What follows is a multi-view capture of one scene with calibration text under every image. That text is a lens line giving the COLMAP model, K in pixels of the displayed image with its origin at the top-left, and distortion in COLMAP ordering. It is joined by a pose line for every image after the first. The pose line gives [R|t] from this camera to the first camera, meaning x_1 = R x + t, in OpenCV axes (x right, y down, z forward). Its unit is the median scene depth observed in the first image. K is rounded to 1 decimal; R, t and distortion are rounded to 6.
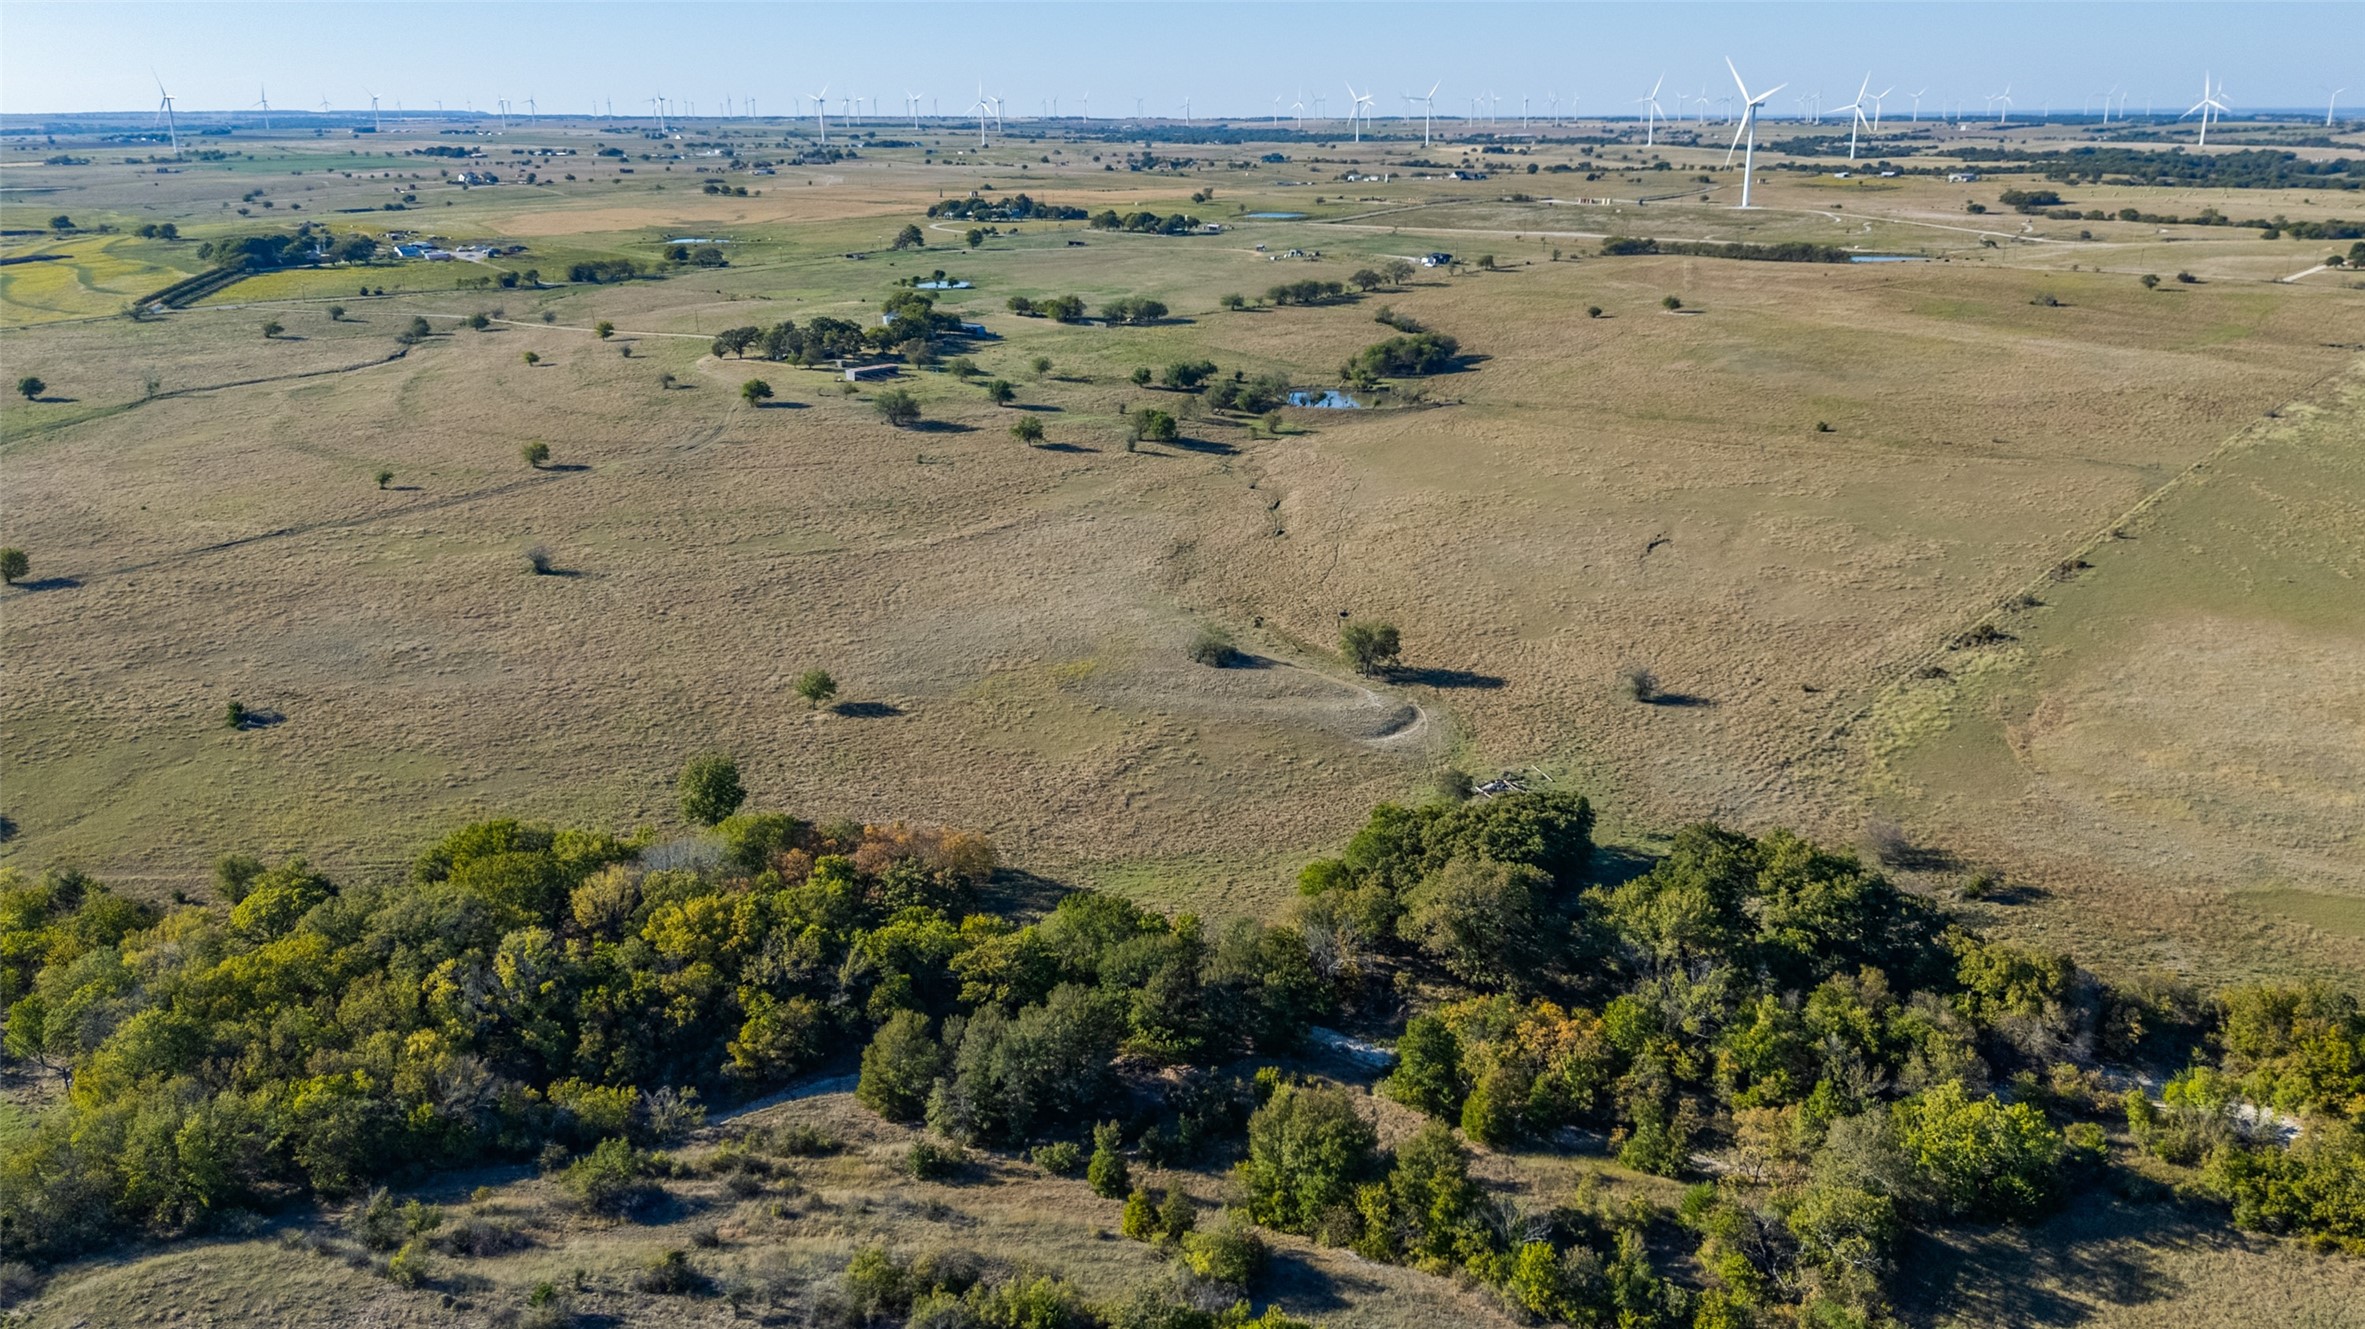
lens RADIAL K [[1778.5, 0, 1177.9], [0, 1778.5, 664.9], [0, 0, 1]] dist [0.071761, -0.068896]
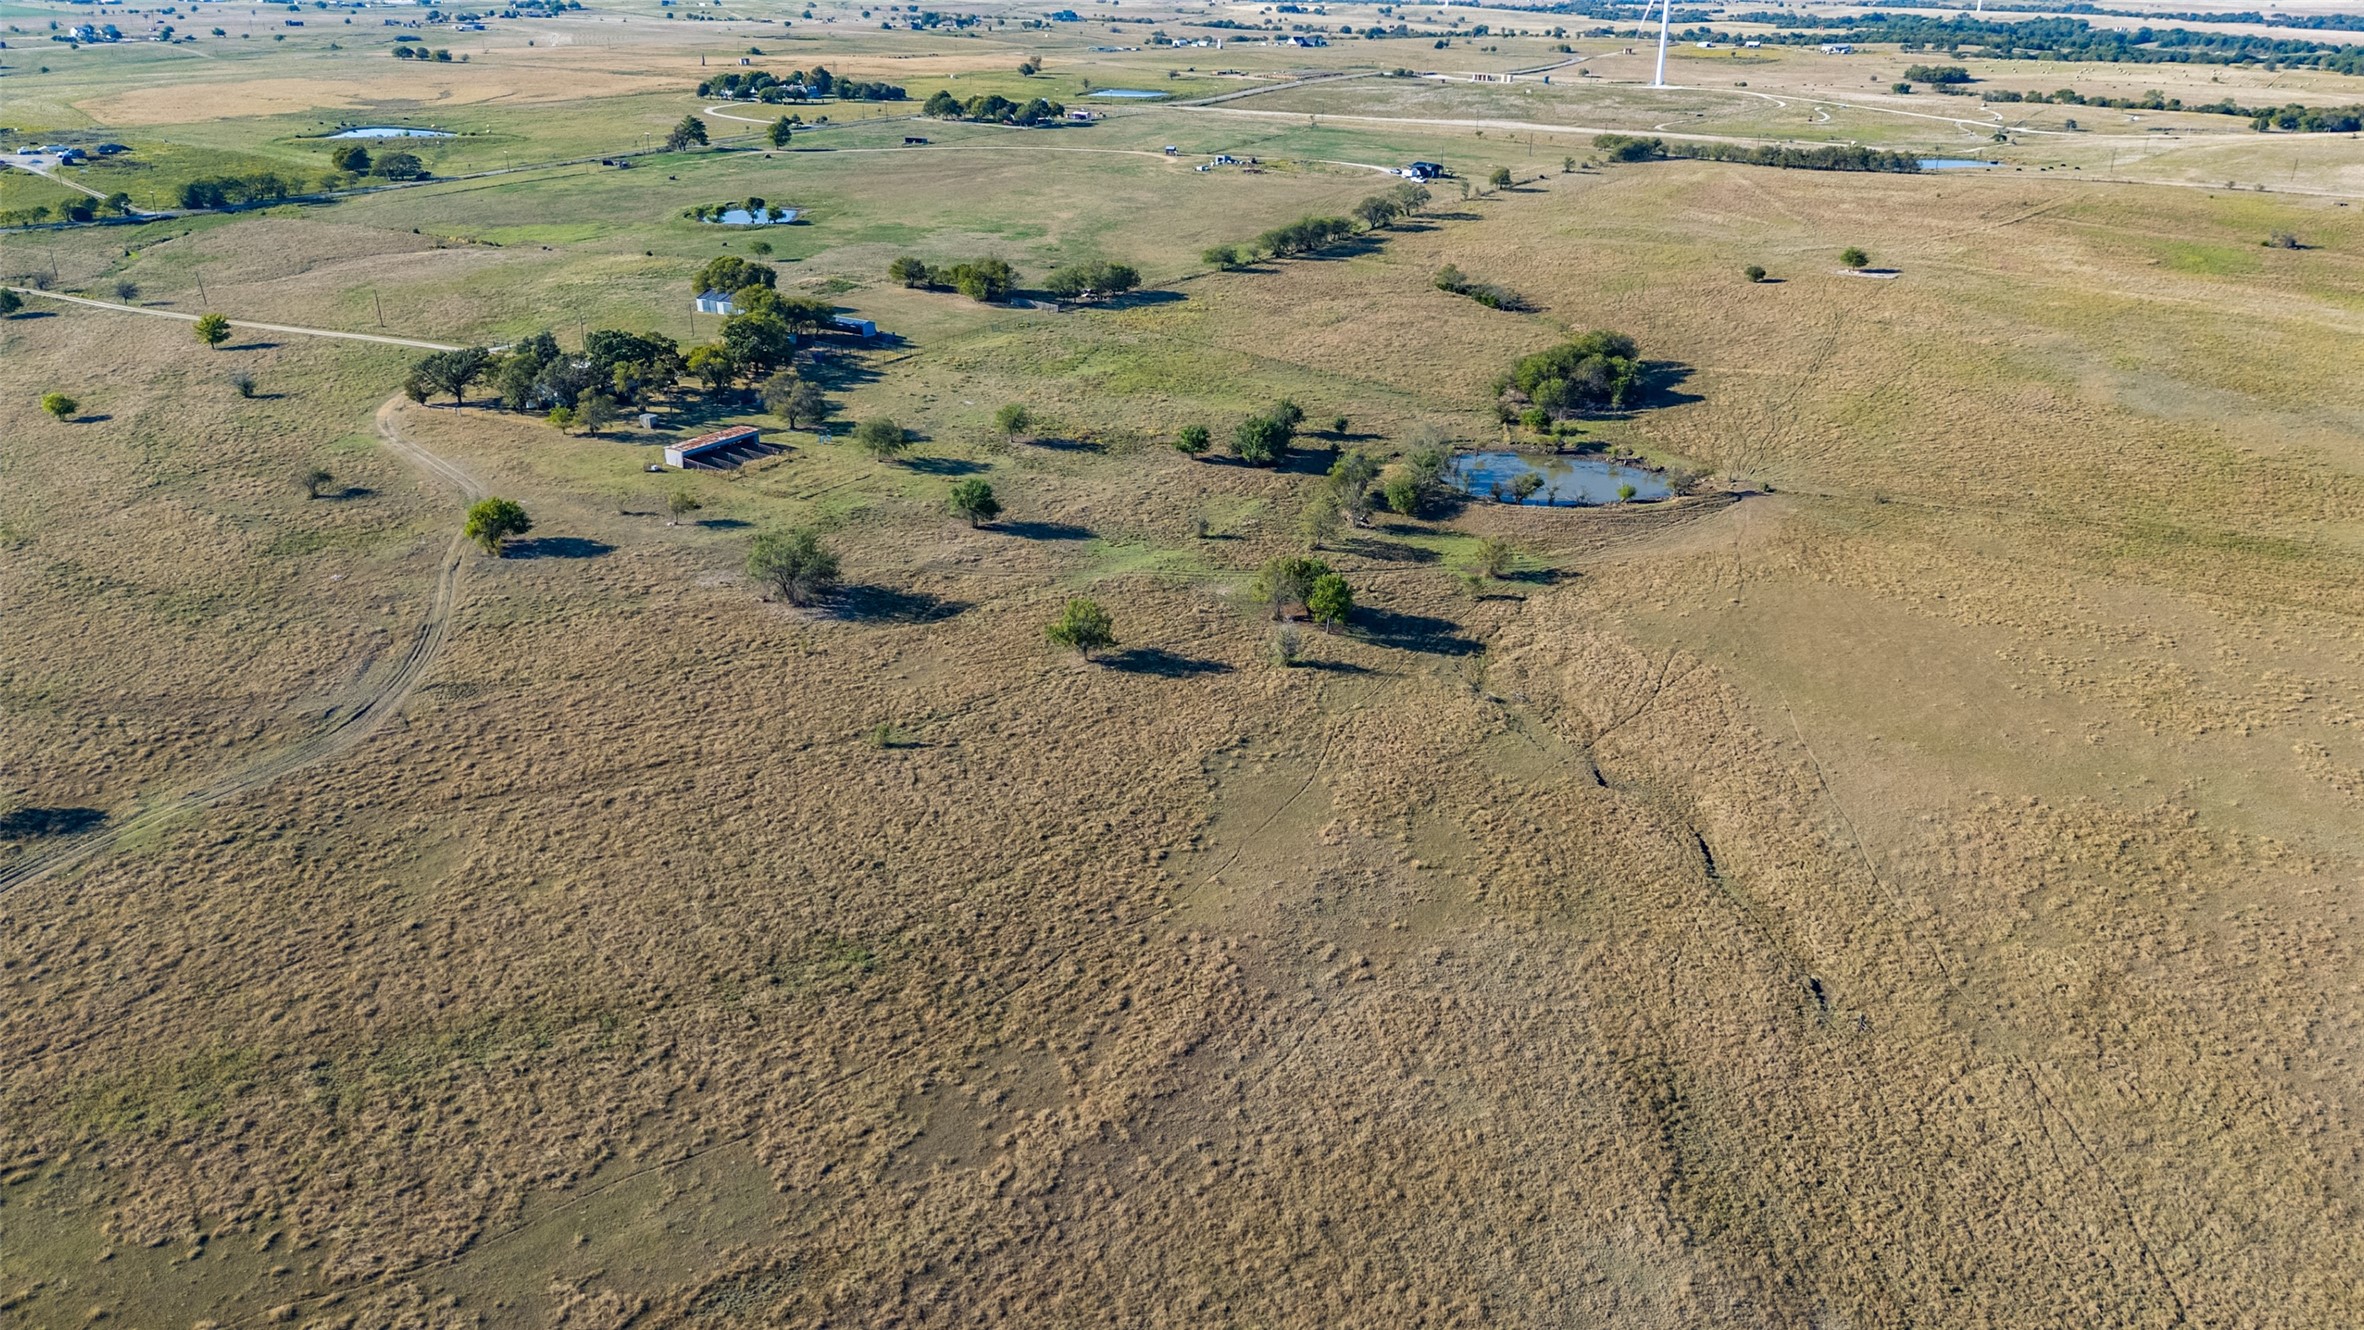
lens RADIAL K [[1777.7, 0, 1177.4], [0, 1777.7, 665.4], [0, 0, 1]] dist [0.071761, -0.068896]
pose [[0.990762, -0.036831, 0.130514, -0.062378], [0.027113, 0.996779, 0.075472, -0.080447], [-0.132873, -0.071236, 0.988570, 0.259053]]
